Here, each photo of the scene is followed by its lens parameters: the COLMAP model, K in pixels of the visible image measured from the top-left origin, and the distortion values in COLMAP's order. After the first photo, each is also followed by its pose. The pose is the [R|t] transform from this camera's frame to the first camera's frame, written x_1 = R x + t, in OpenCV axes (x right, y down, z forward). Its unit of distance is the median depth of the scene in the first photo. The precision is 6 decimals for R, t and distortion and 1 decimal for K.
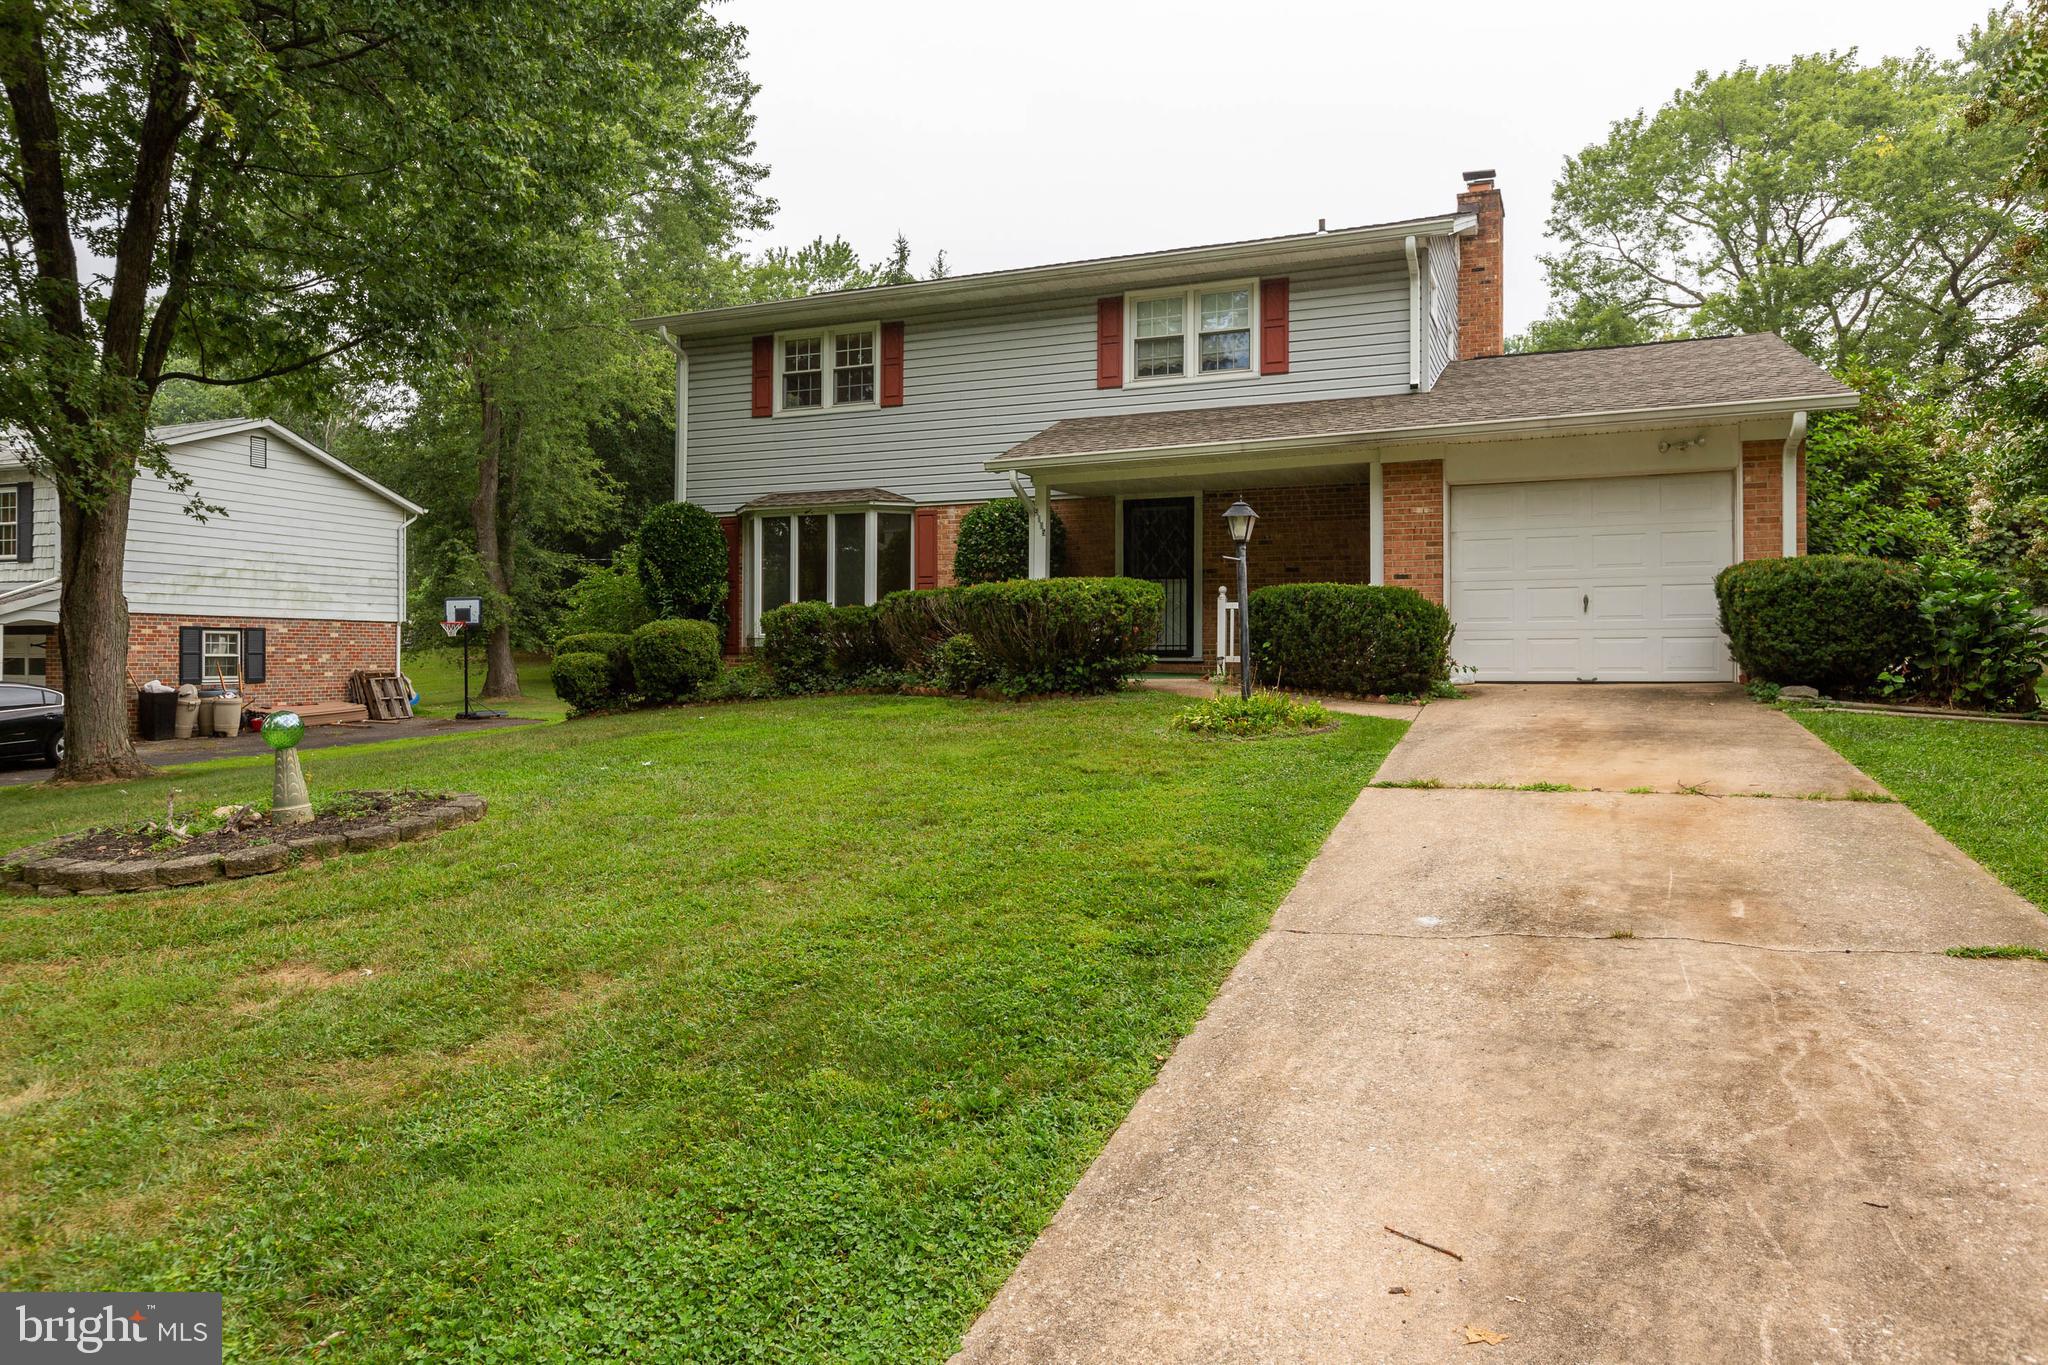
lens RADIAL K [[1310.4, 0, 1024.0], [0, 1310.4, 682.5], [0, 0, 1]] dist [0.001586, -0.000721]
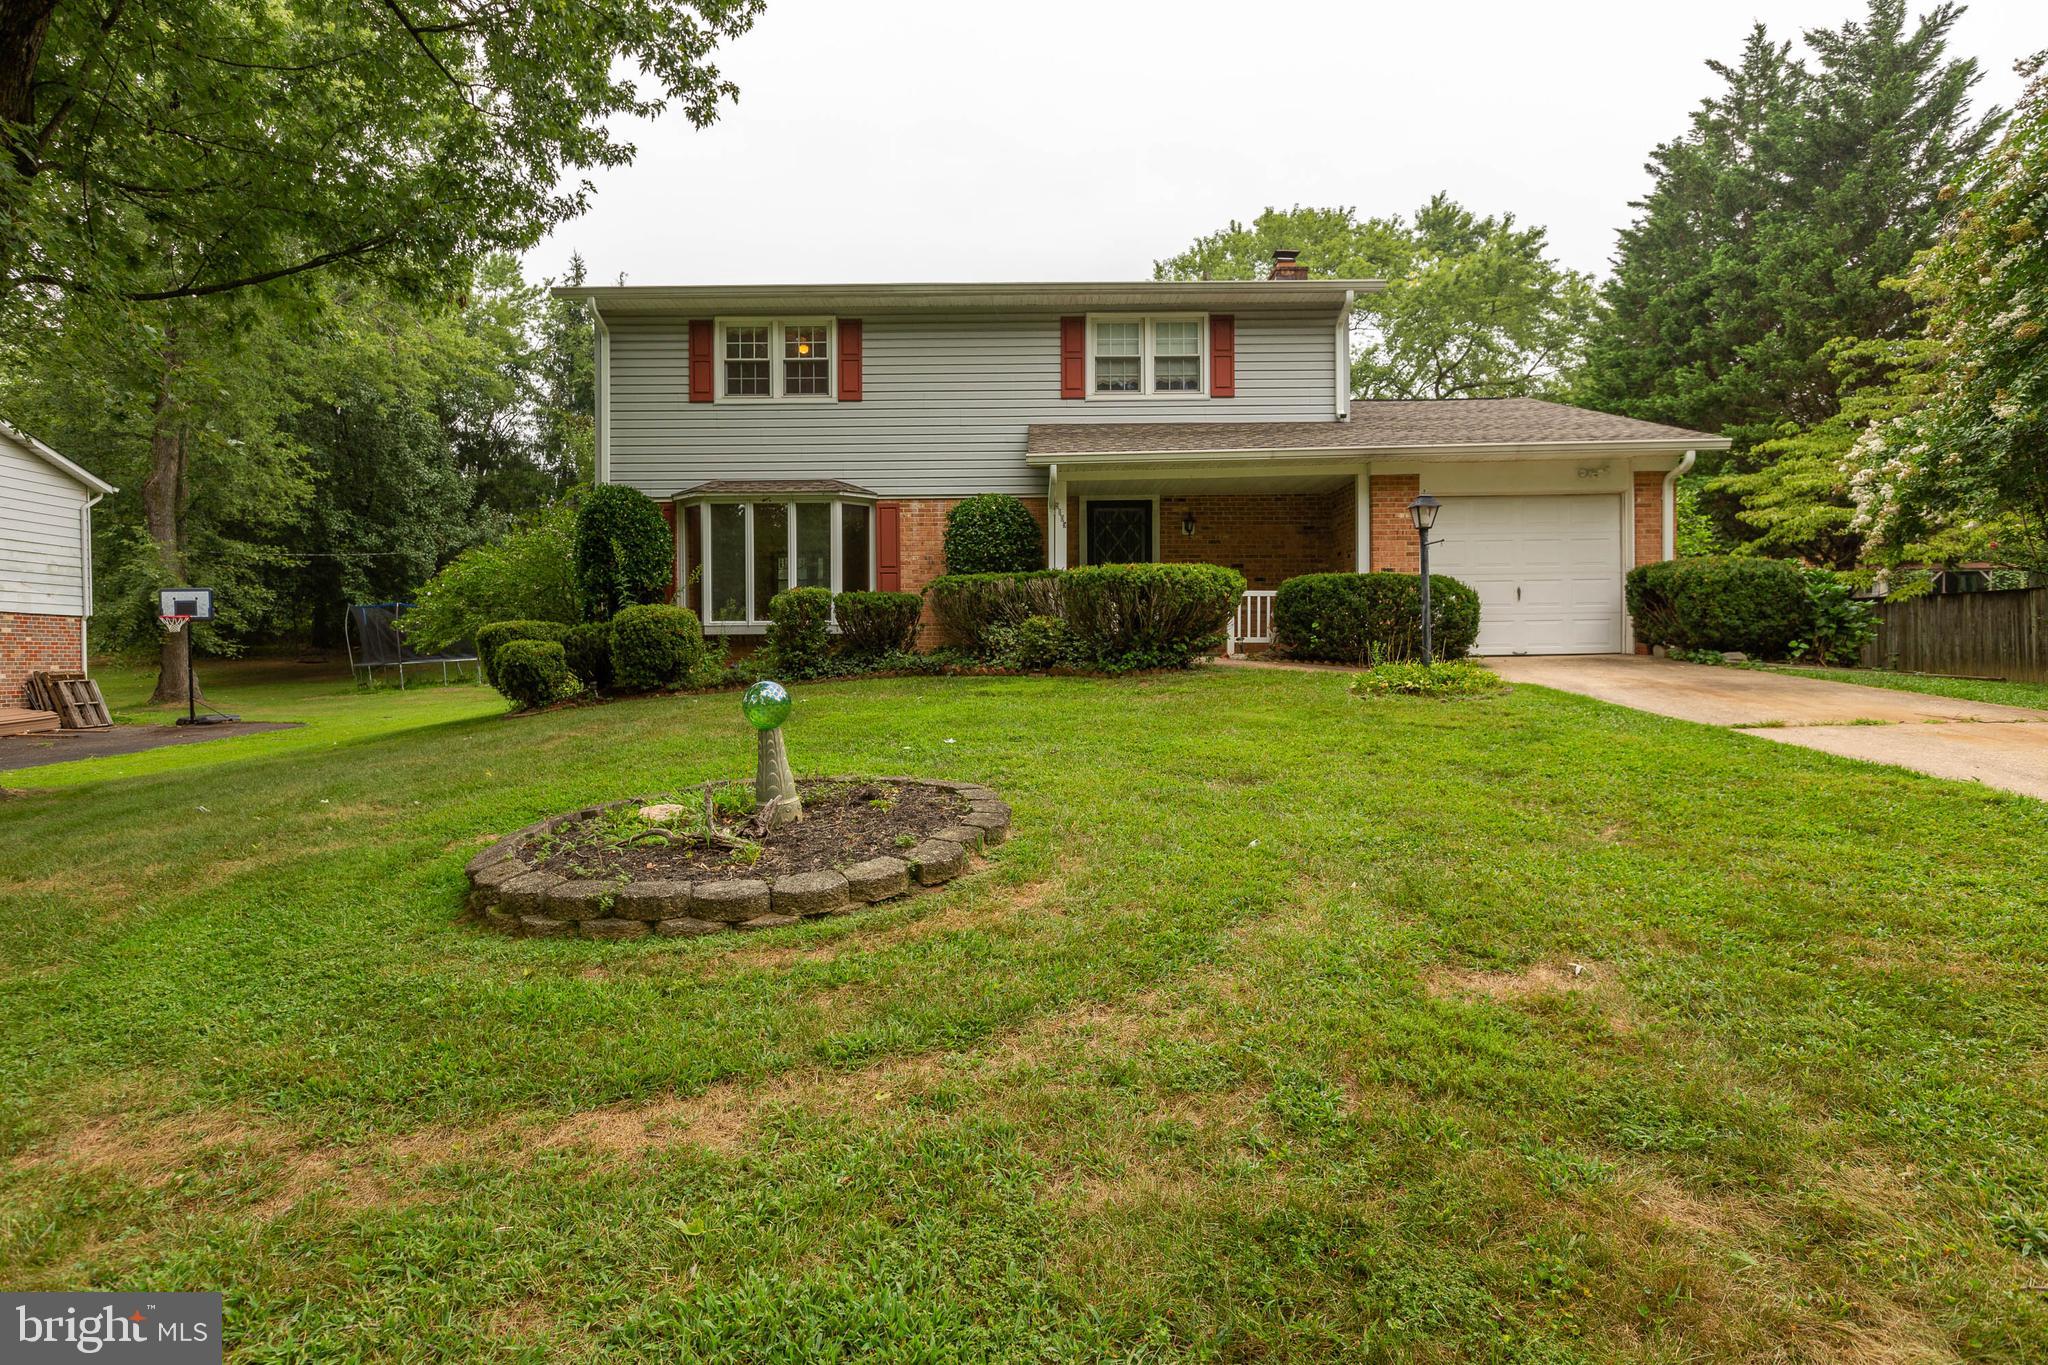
lens RADIAL K [[1095.9, 0, 1023.9], [0, 1095.9, 698.3], [0, 0, 1]] dist [0.000985, -0.000999]
pose [[0.921546, -0.022683, 0.387606, -0.334675], [0.017169, 0.999696, 0.017684, 0.011211], [-0.387889, -0.009642, 0.921656, 0.158375]]
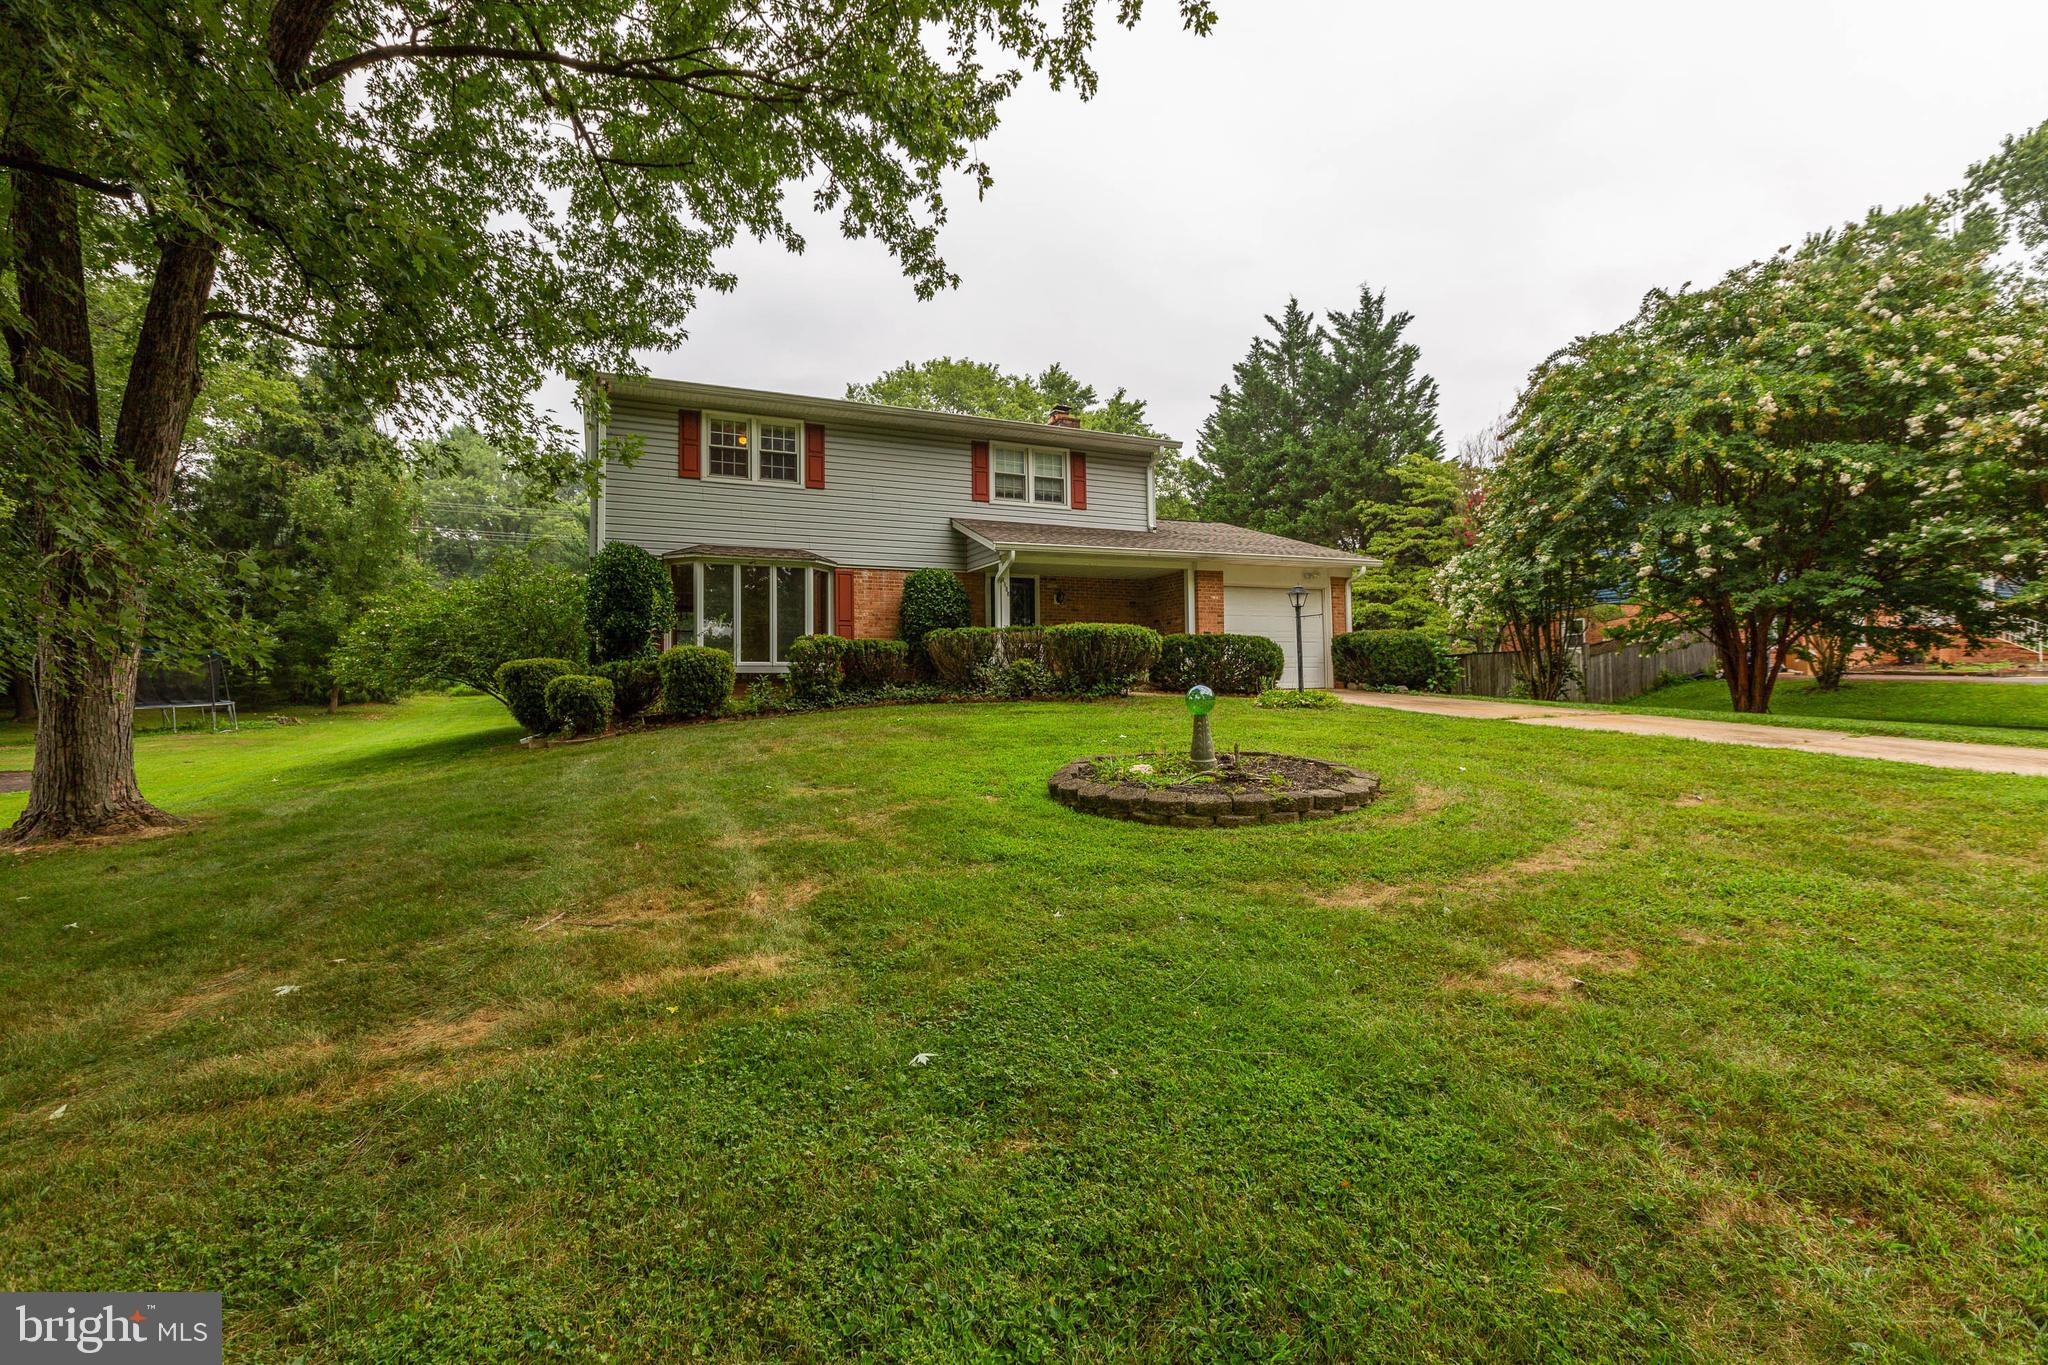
lens RADIAL K [[929.0, 0, 1027.2], [0, 929.0, 691.8], [0, 0, 1]] dist [-0.002524, -0.000128]
pose [[0.681742, -0.000788, 0.731593, -0.669834], [0.031707, 0.999092, -0.028470, 0.024498], [-0.730906, 0.042606, 0.681147, 0.244373]]
